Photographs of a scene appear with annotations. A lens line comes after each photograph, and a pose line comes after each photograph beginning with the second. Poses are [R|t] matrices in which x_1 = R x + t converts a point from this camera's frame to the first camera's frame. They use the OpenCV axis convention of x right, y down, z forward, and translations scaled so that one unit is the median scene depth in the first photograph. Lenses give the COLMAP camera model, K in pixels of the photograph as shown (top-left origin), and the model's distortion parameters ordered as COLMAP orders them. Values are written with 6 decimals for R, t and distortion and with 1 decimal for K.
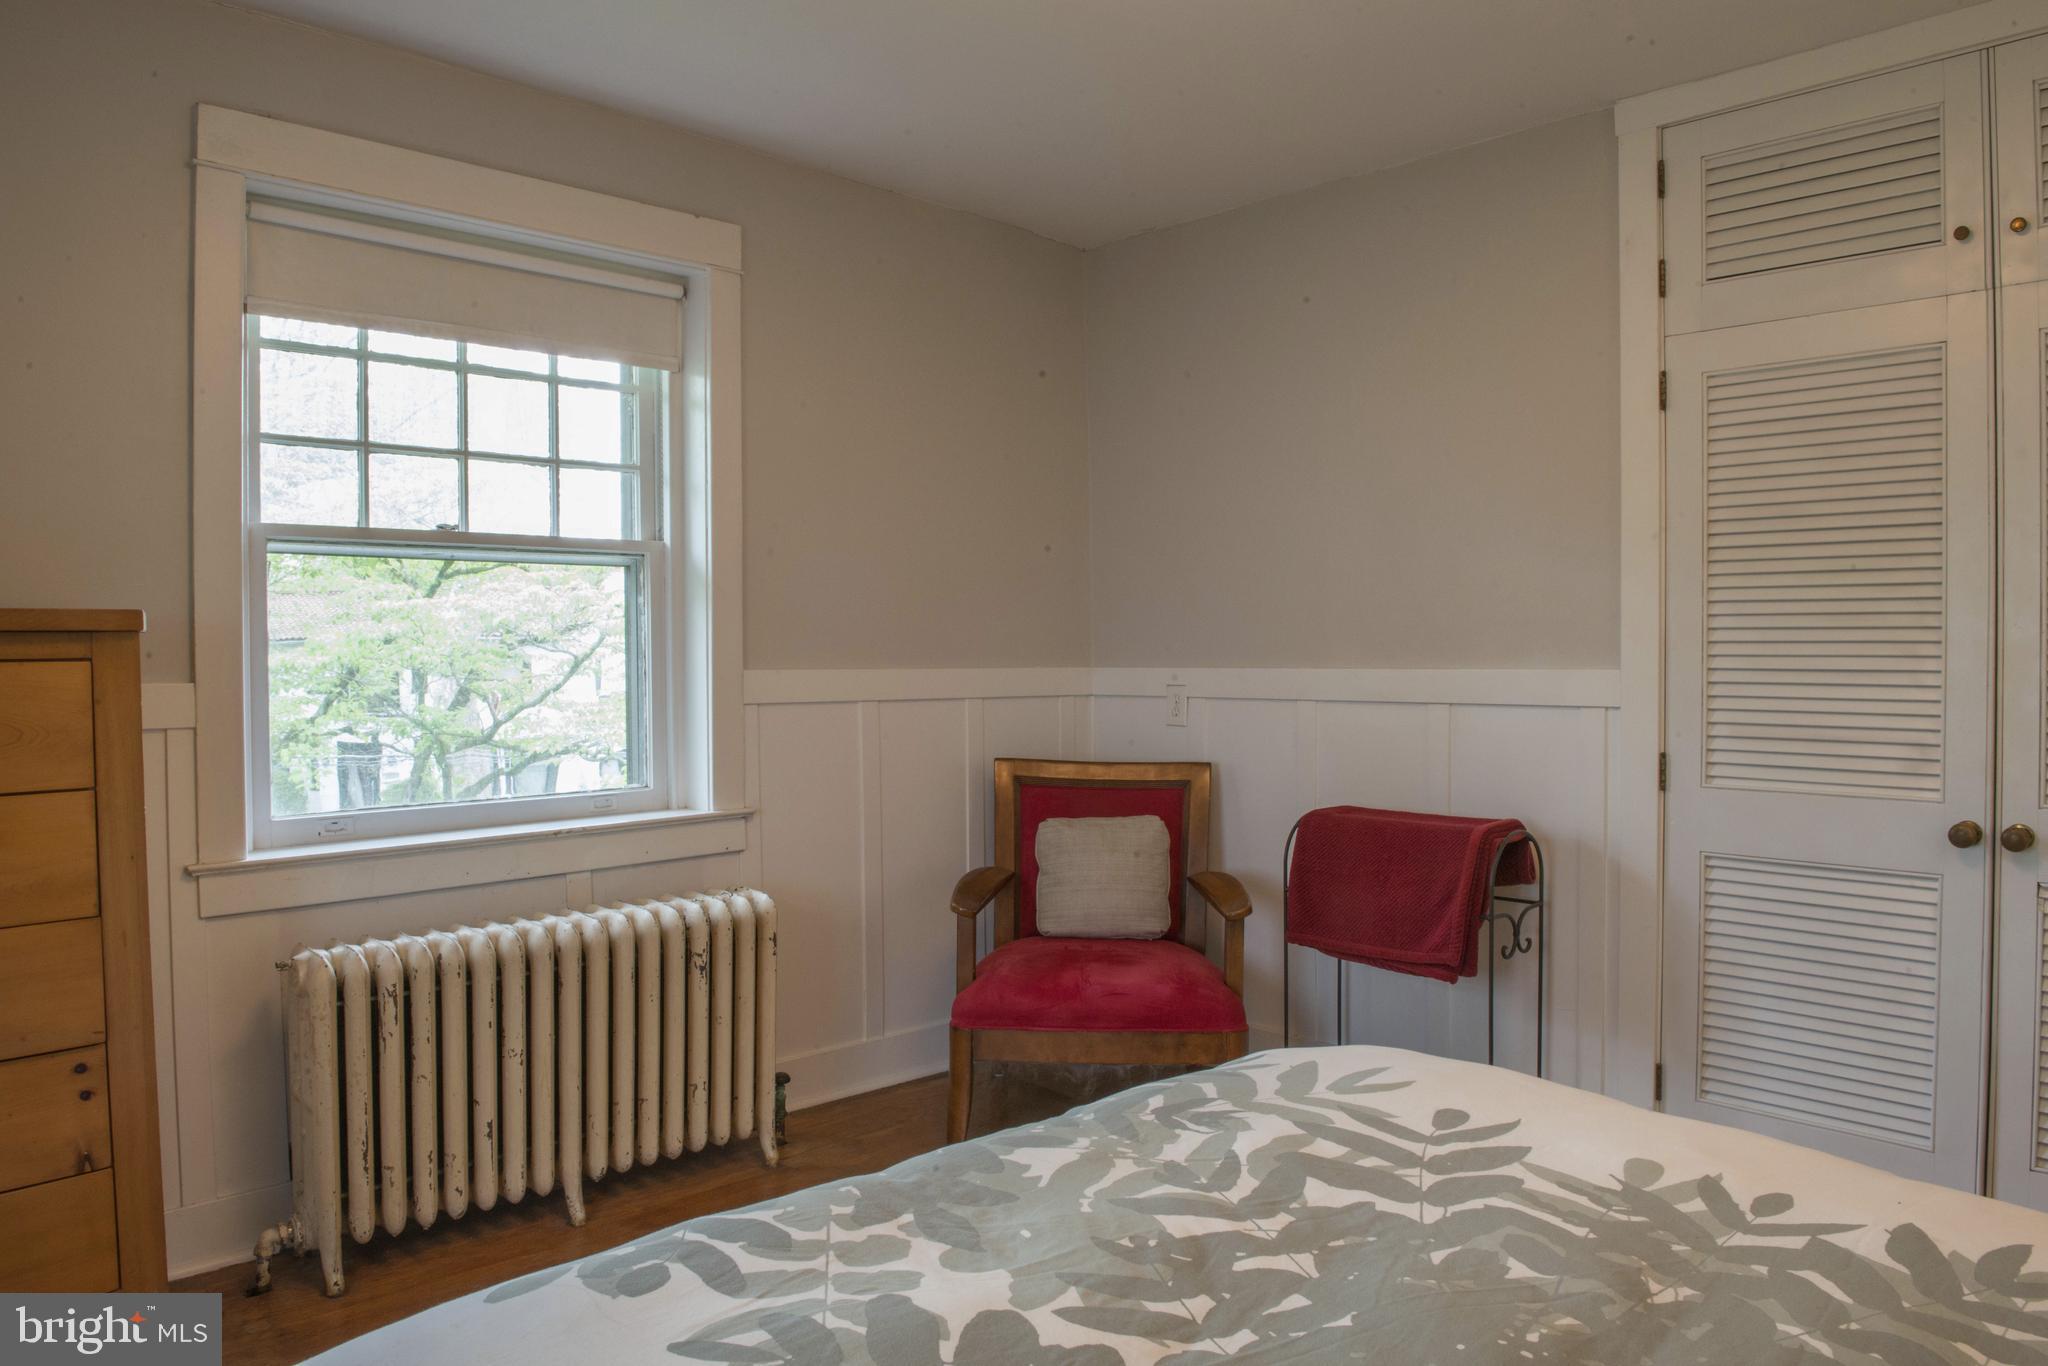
lens RADIAL K [[1399.6, 0, 1020.6], [0, 1399.6, 679.0], [0, 0, 1]] dist [-0.051192, -0.001543]
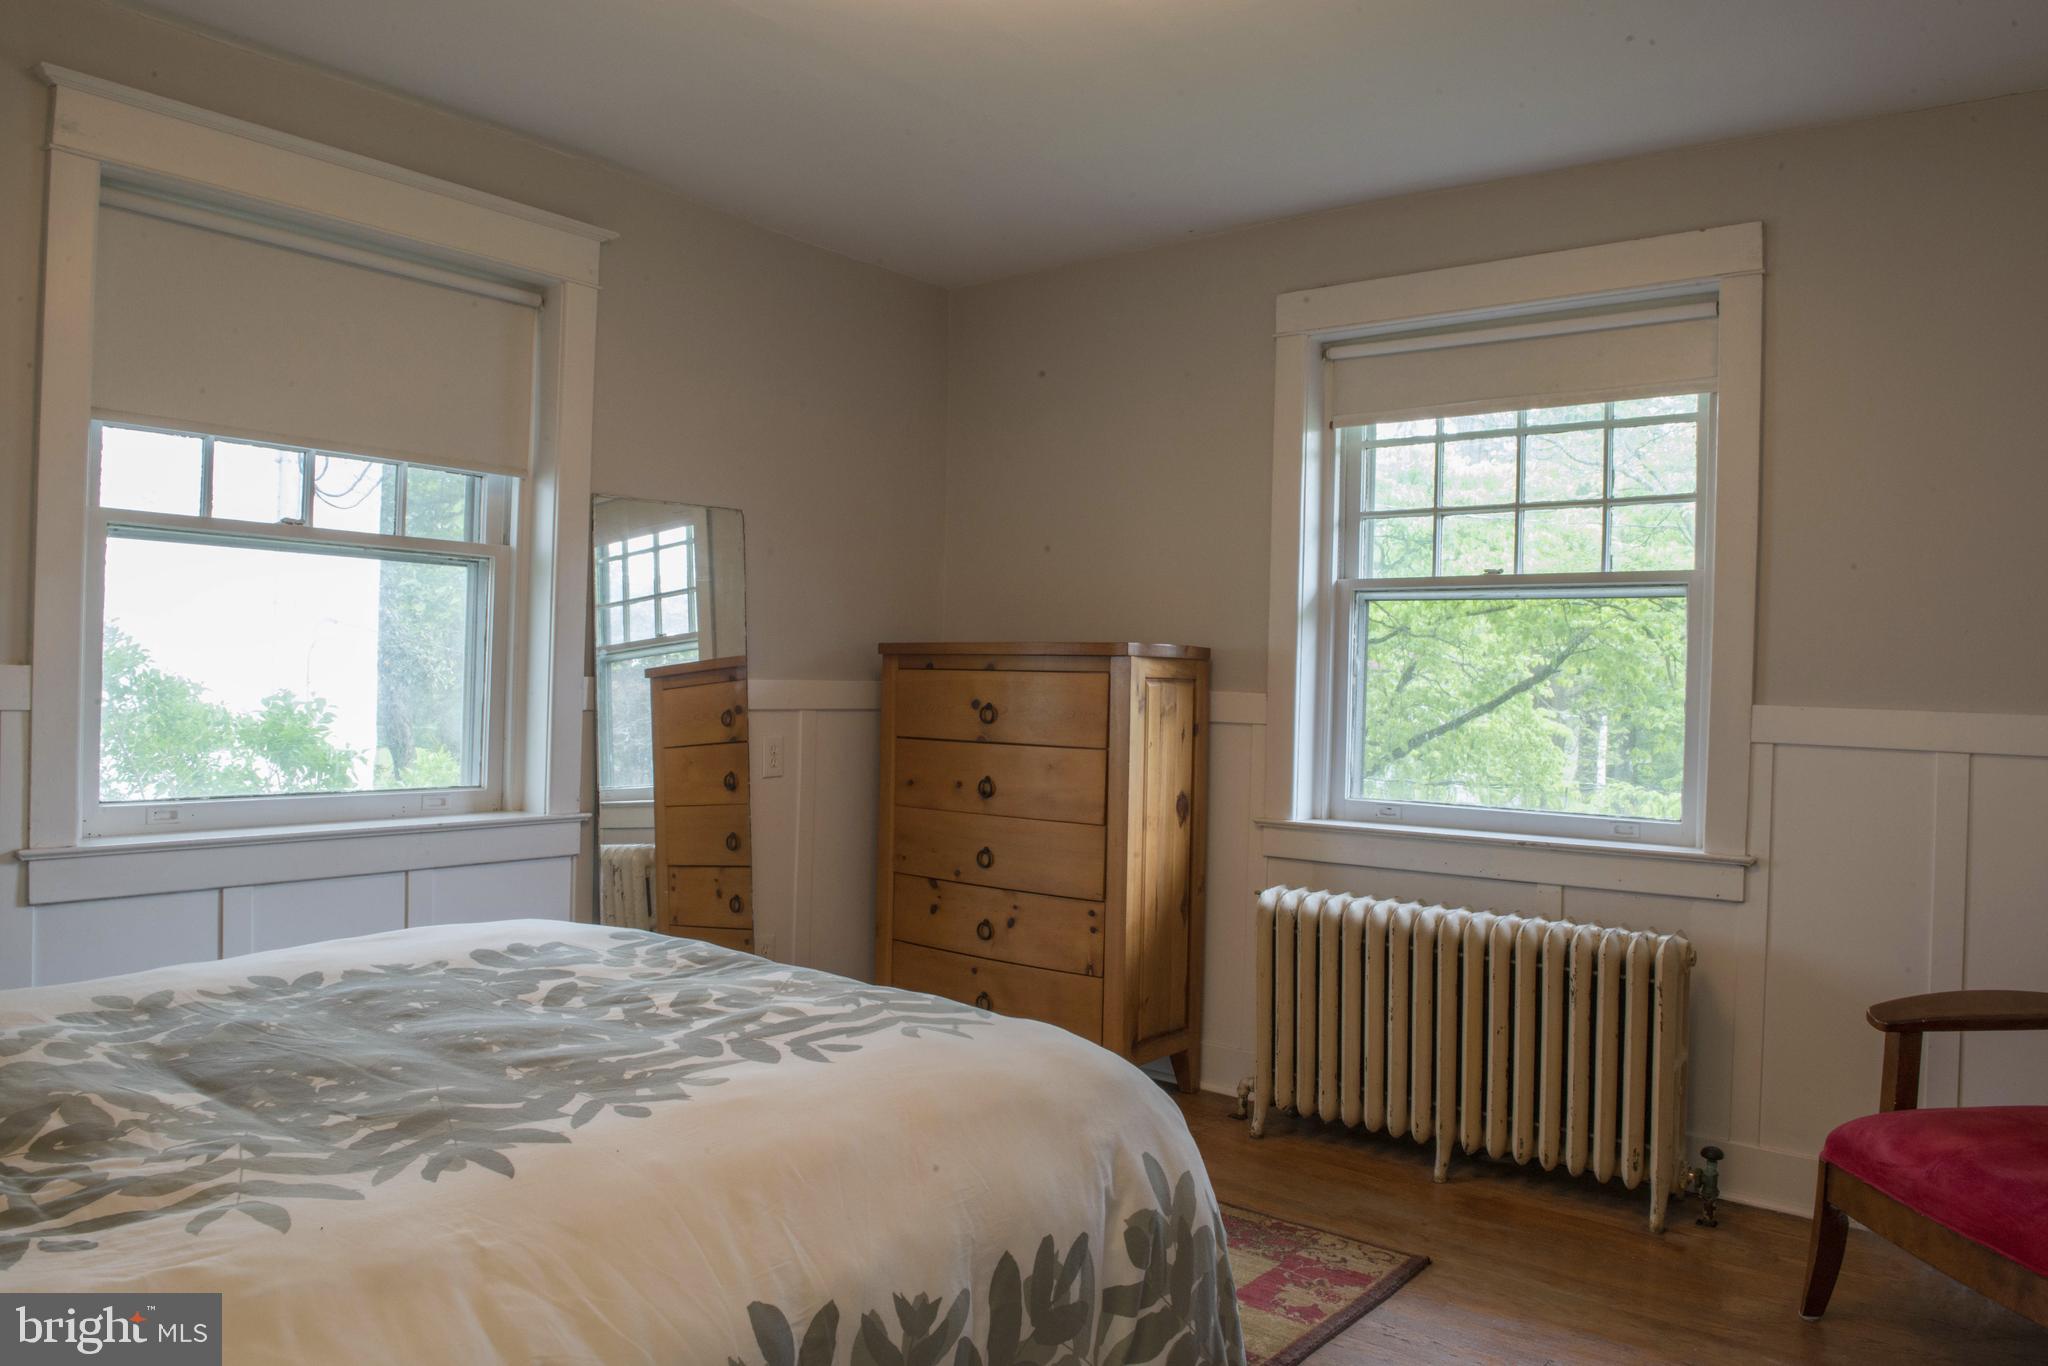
lens RADIAL K [[1399.6, 0, 1020.6], [0, 1399.6, 679.0], [0, 0, 1]] dist [-0.051192, -0.001543]
pose [[0.144873, 0.012051, -0.989377, 0.832908], [-0.046214, 0.998917, 0.005400, -0.008248], [0.988370, 0.044941, 0.145273, 0.528434]]
